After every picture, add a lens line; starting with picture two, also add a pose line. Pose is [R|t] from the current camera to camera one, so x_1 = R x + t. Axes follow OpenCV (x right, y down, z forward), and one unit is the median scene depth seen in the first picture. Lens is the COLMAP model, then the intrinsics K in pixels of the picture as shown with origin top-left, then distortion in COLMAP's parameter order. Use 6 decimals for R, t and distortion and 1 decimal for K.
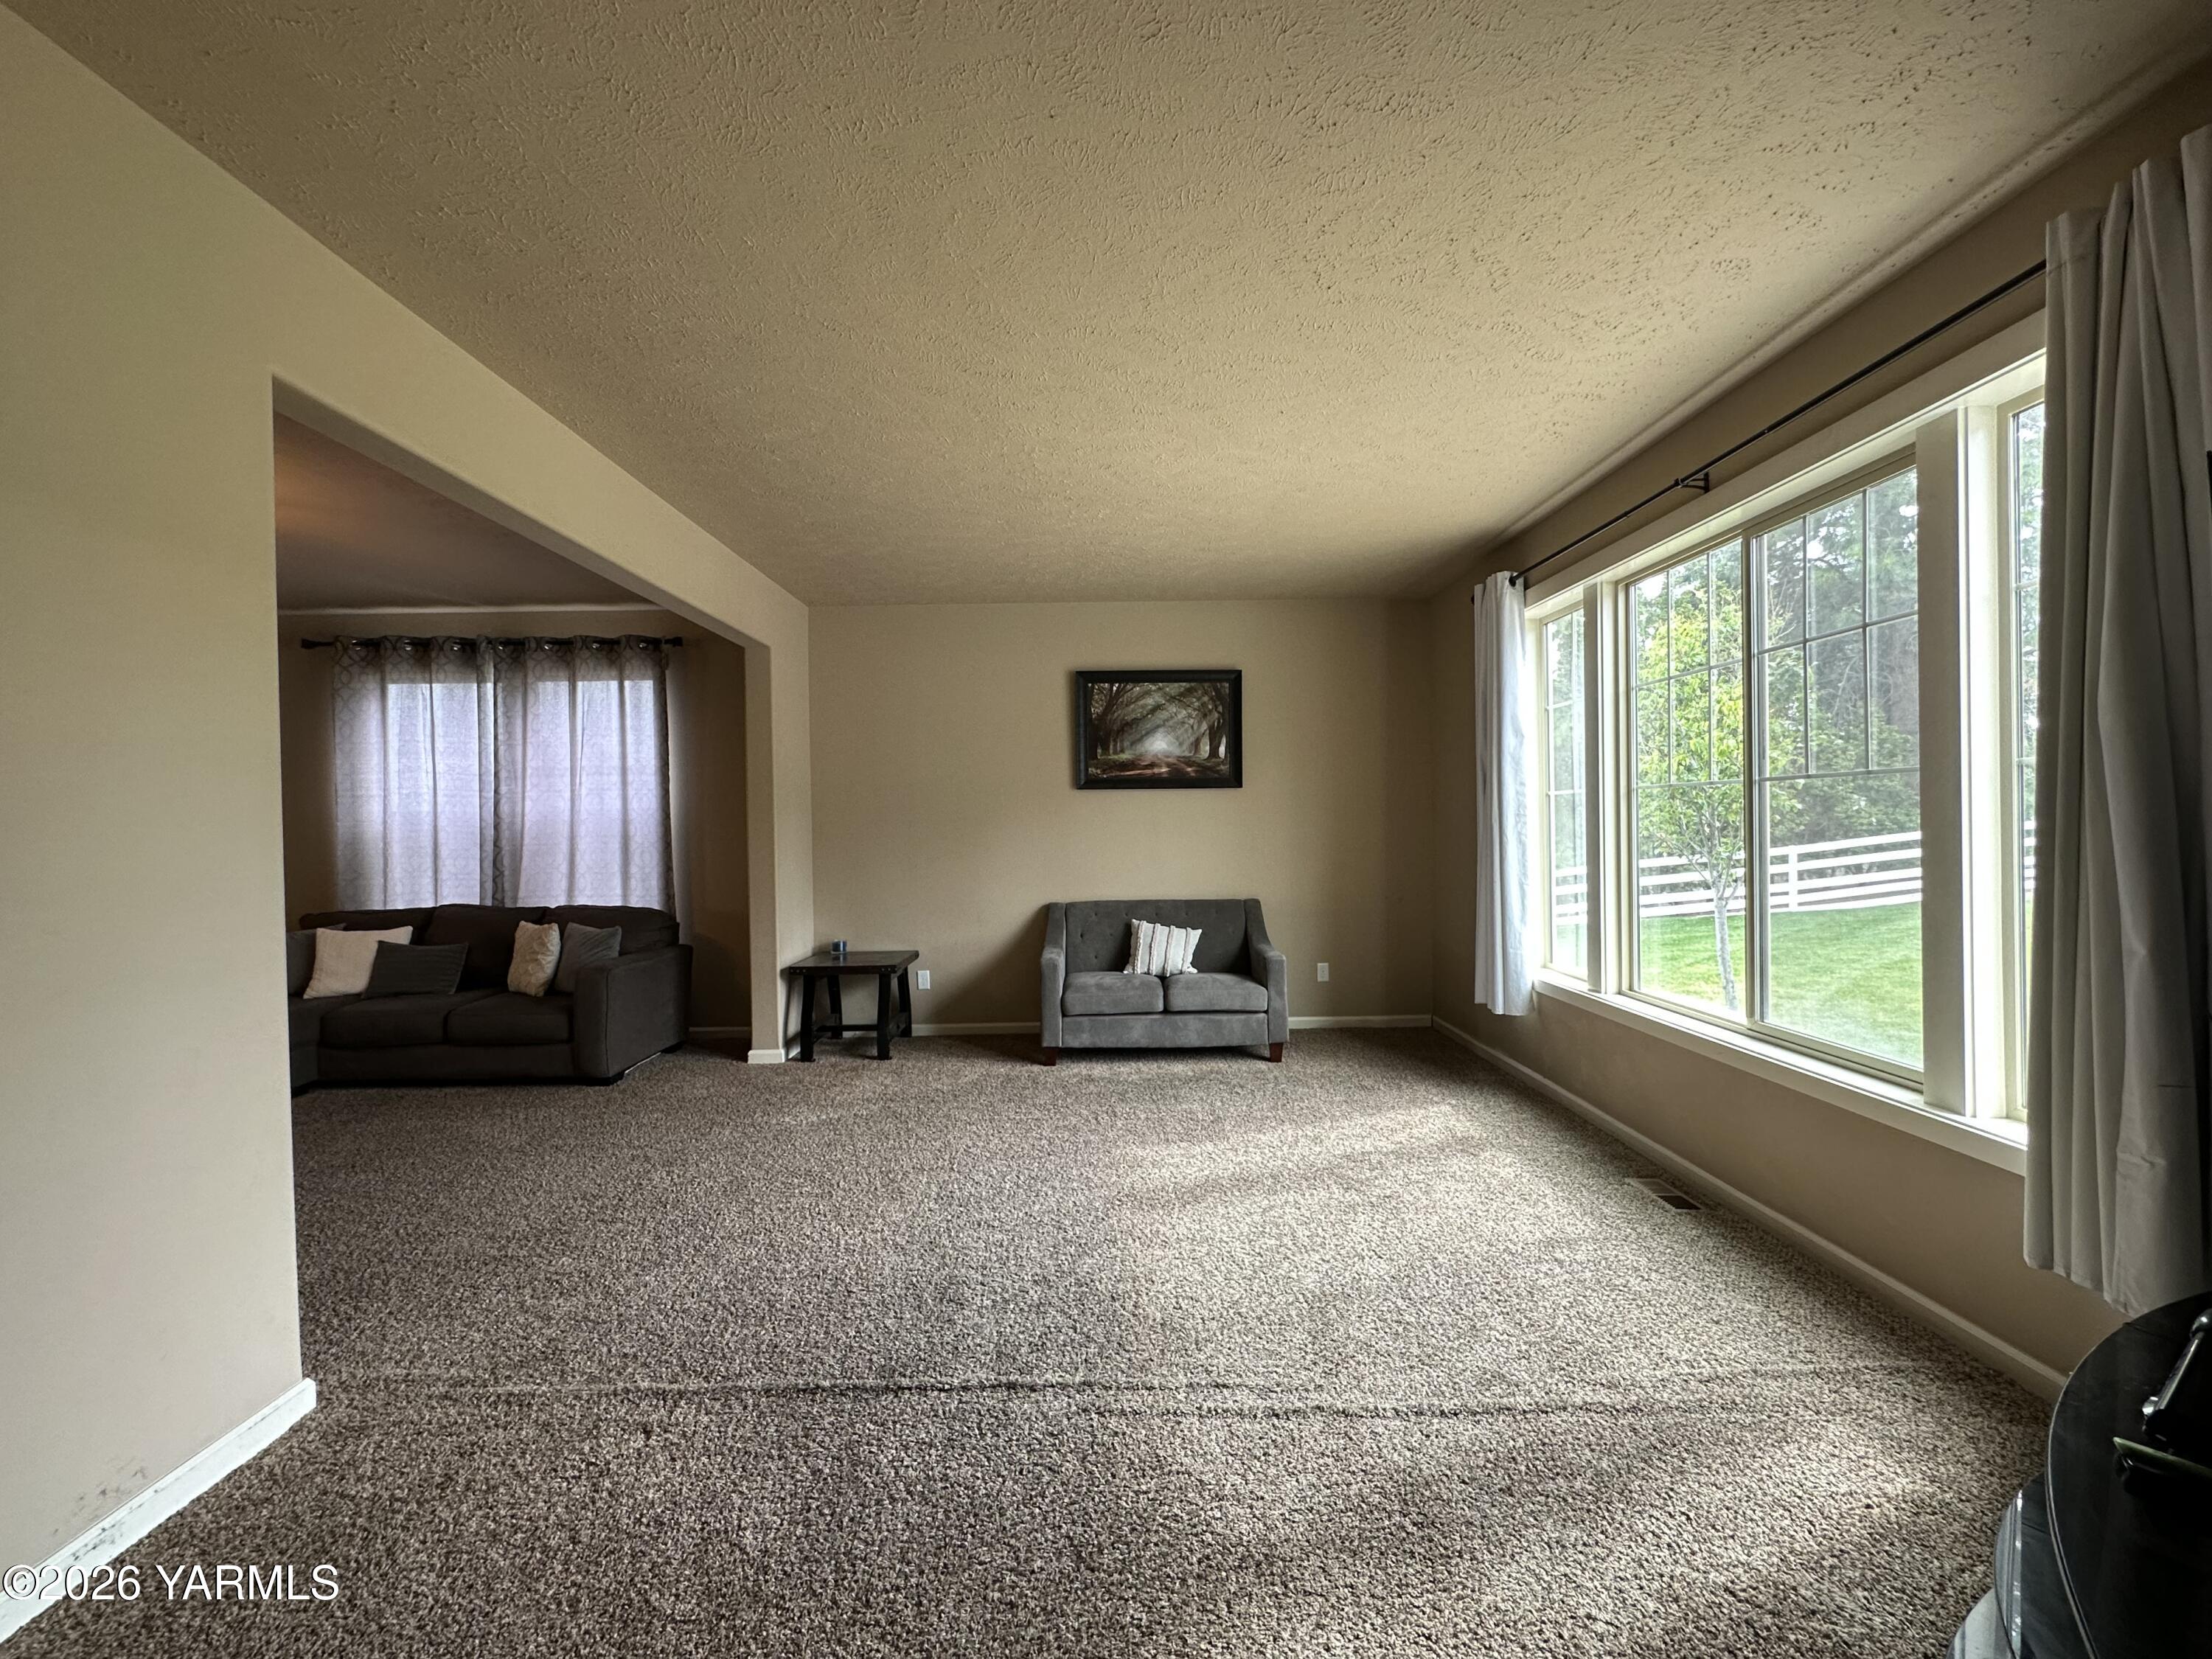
lens RADIAL K [[882.0, 0, 1107.4], [0, 882.0, 843.8], [0, 0, 1]] dist [-0.000708, -0.000701]
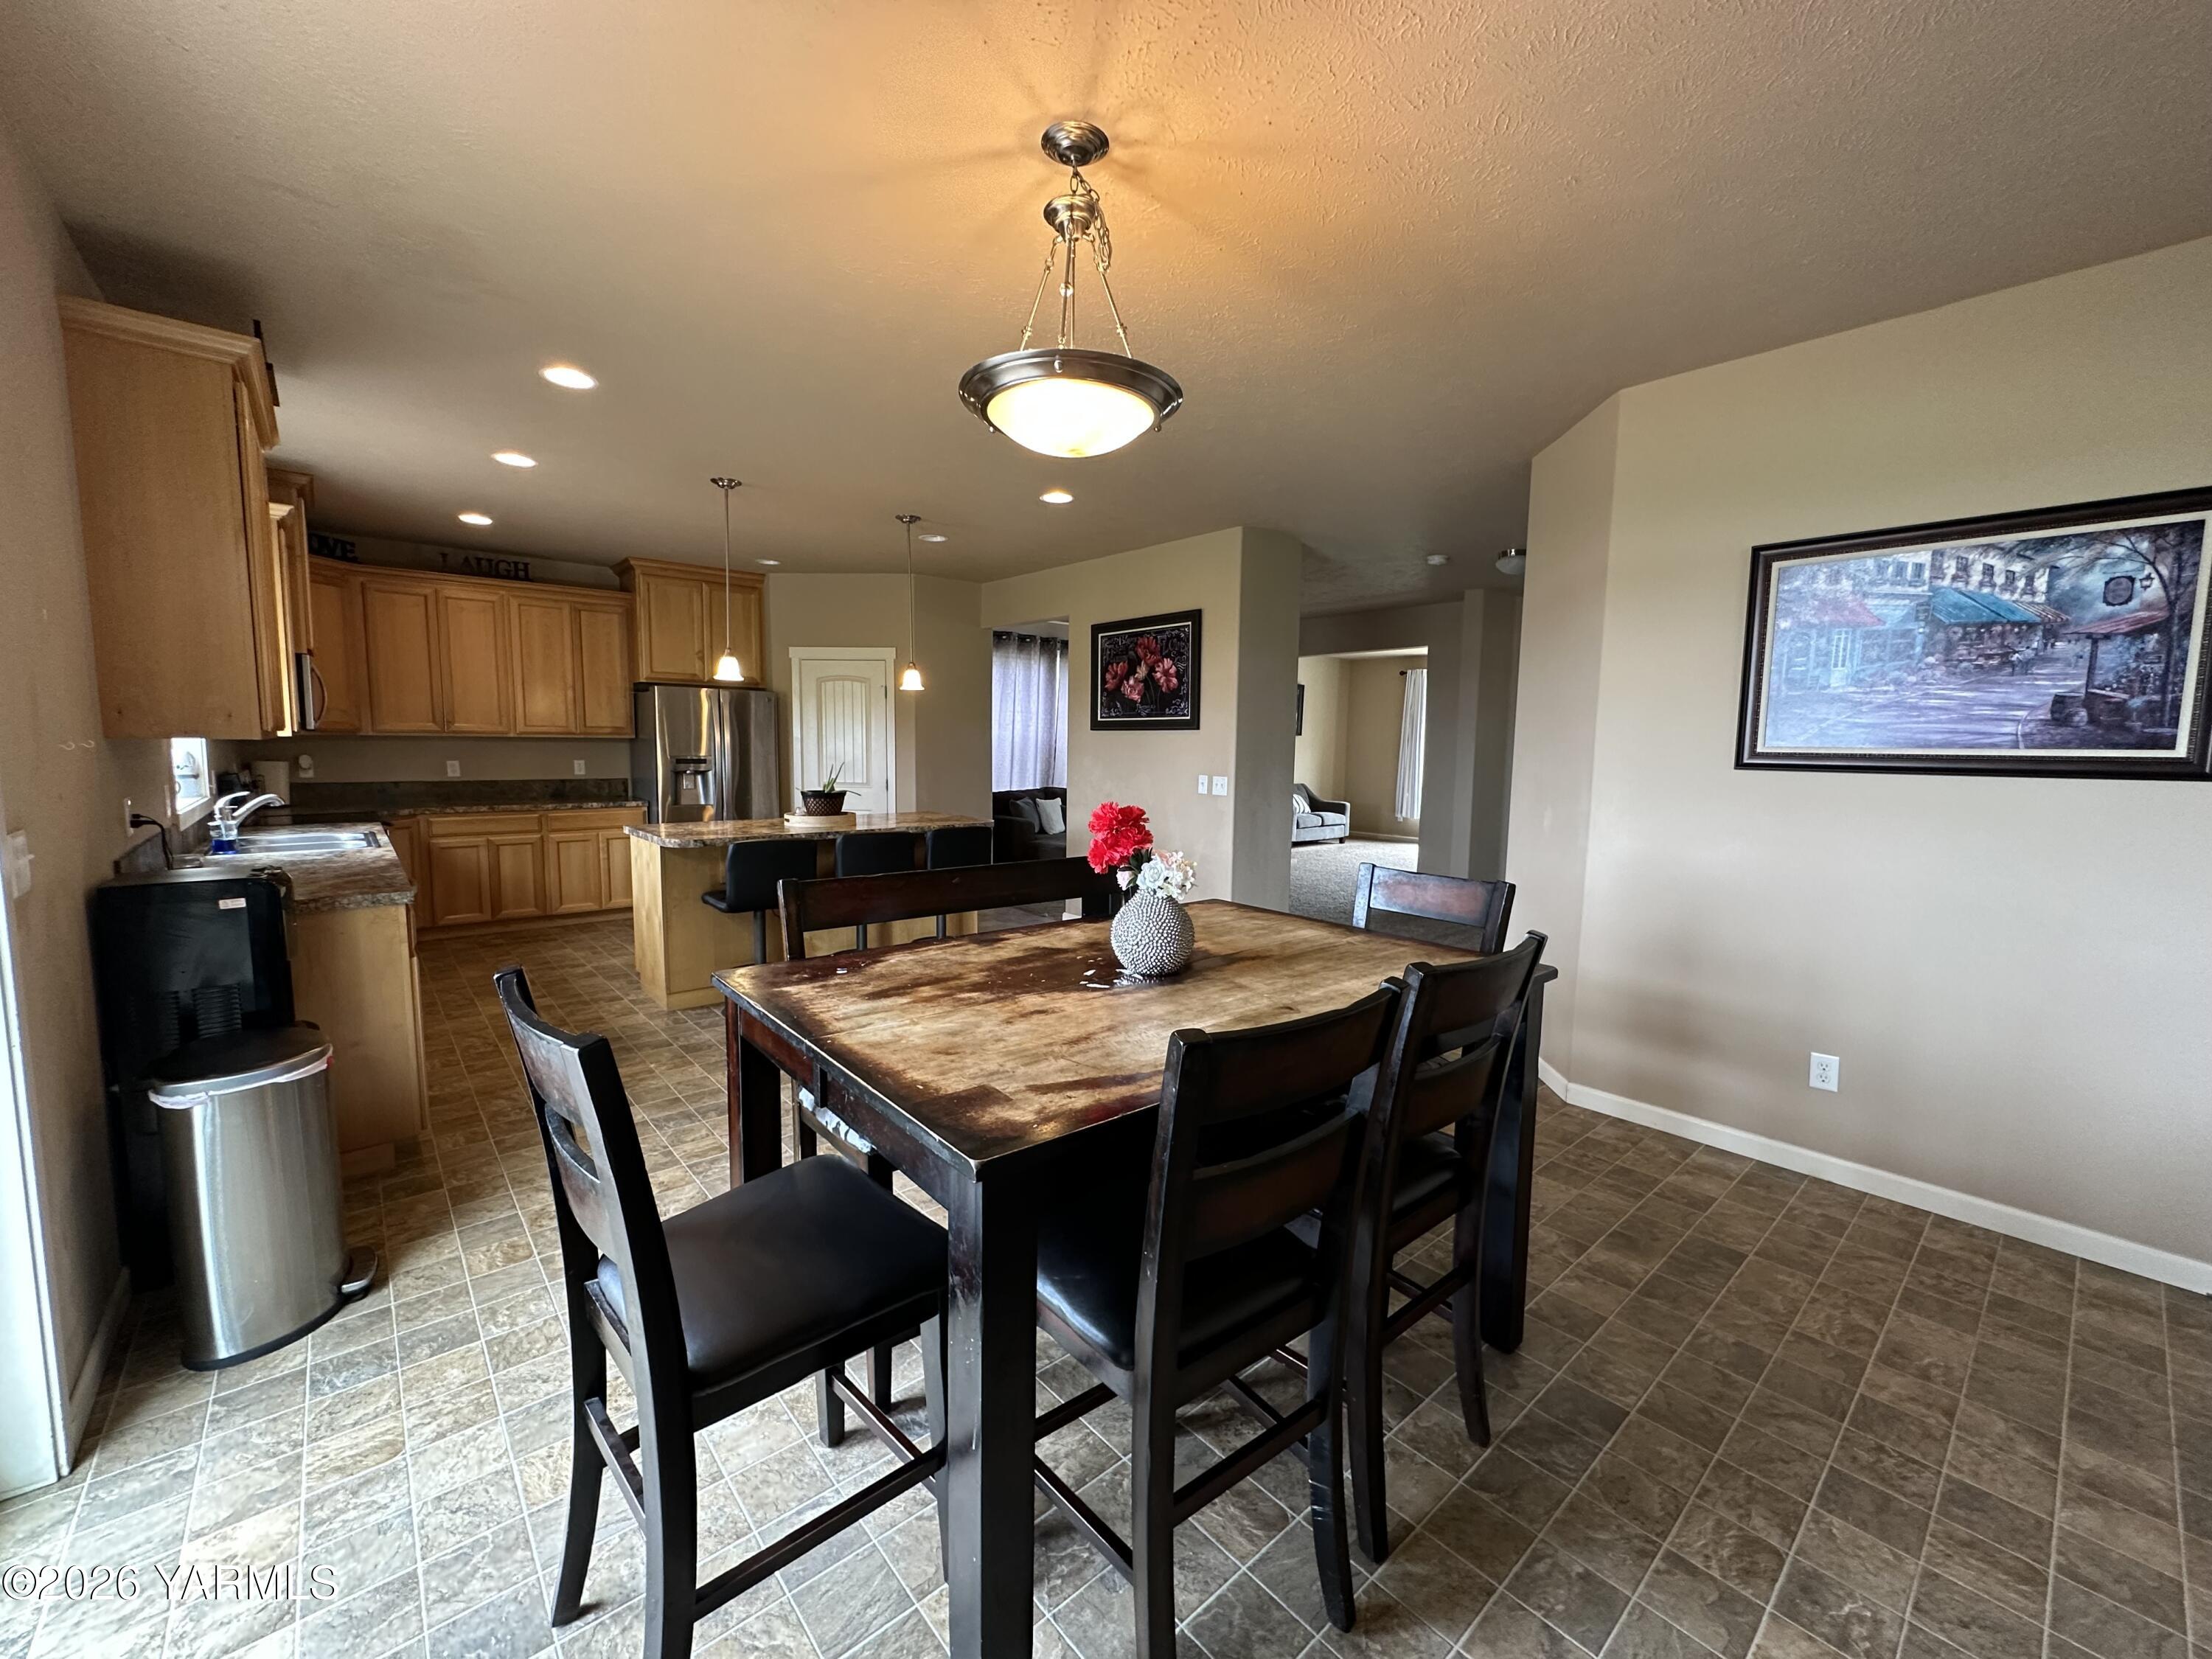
lens RADIAL K [[882.0, 0, 1099.0], [0, 882.0, 833.2], [0, 0, 1]] dist [-0.000708, -0.000701]
pose [[0.759809, -0.037694, 0.649053, -1.798006], [-0.010098, 0.997513, 0.069752, 0.036181], [-0.650068, -0.059552, 0.757539, -0.444299]]
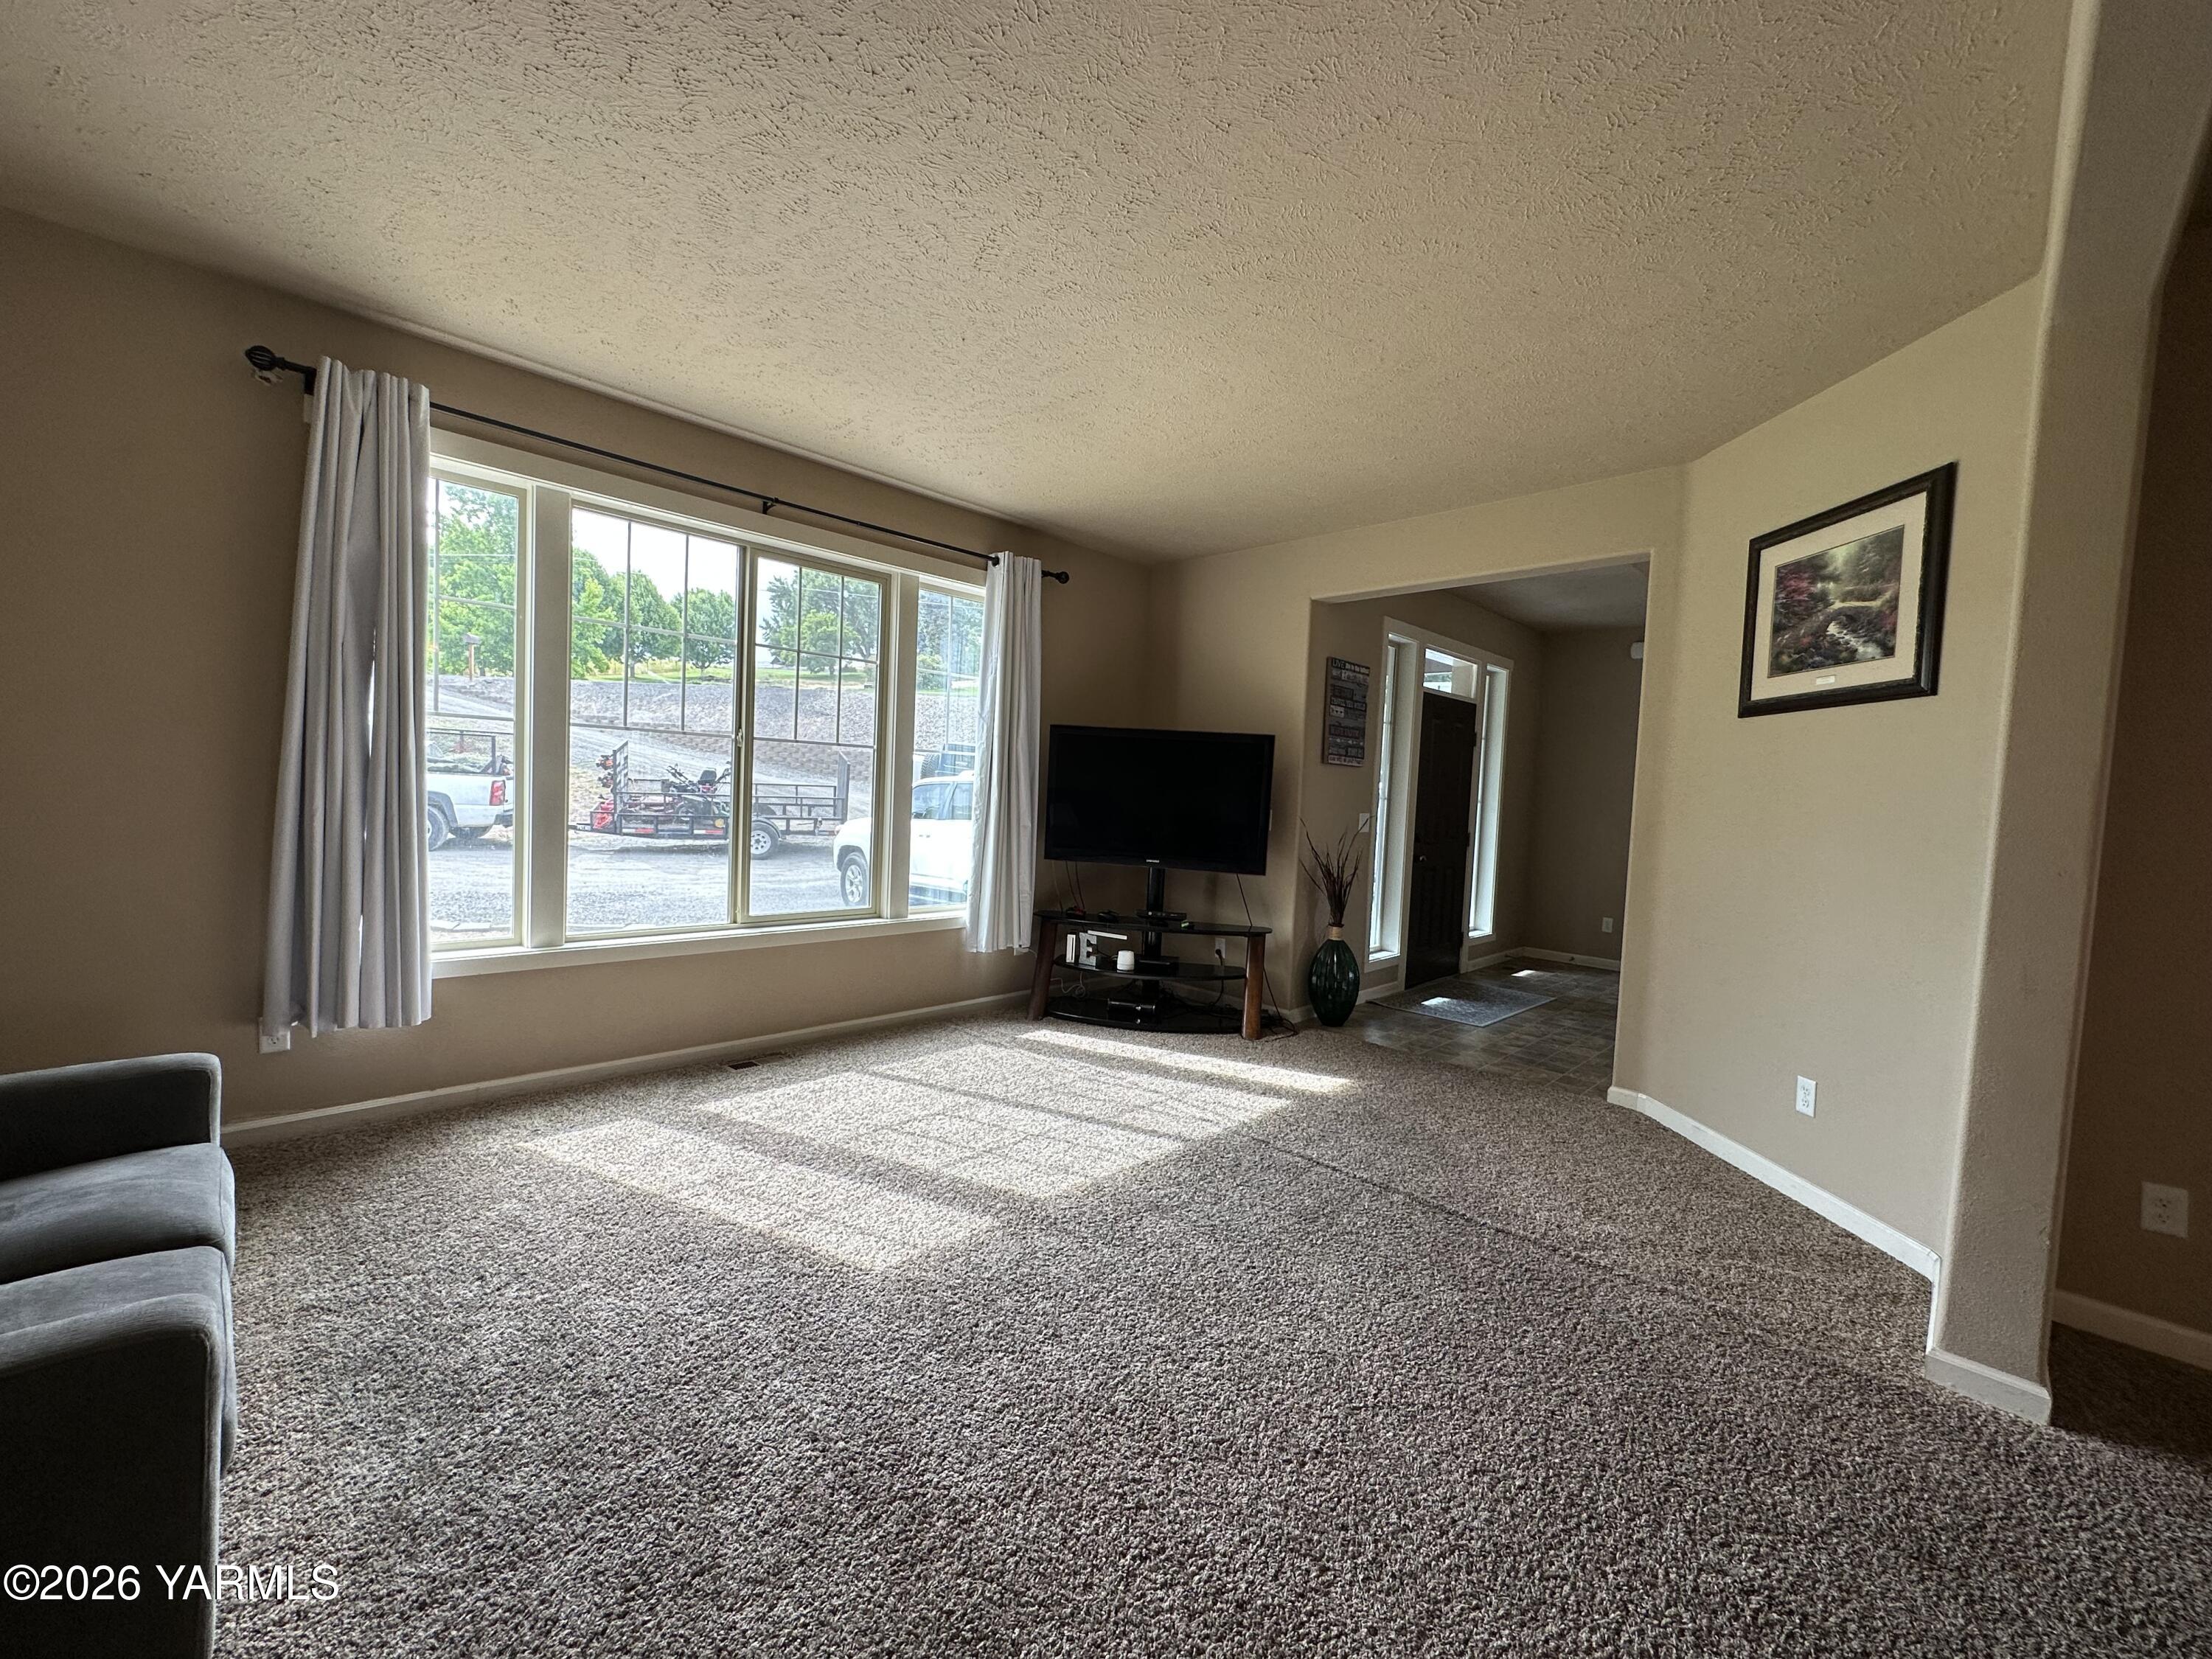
lens RADIAL K [[882.0, 0, 1094.2], [0, 882.0, 830.2], [0, 0, 1]] dist [-0.000708, -0.000701]
pose [[-0.701653, -0.043326, 0.711200, -0.328544], [-0.011746, 0.998717, 0.049253, -0.001441], [-0.712422, 0.026204, -0.701262, 0.858083]]
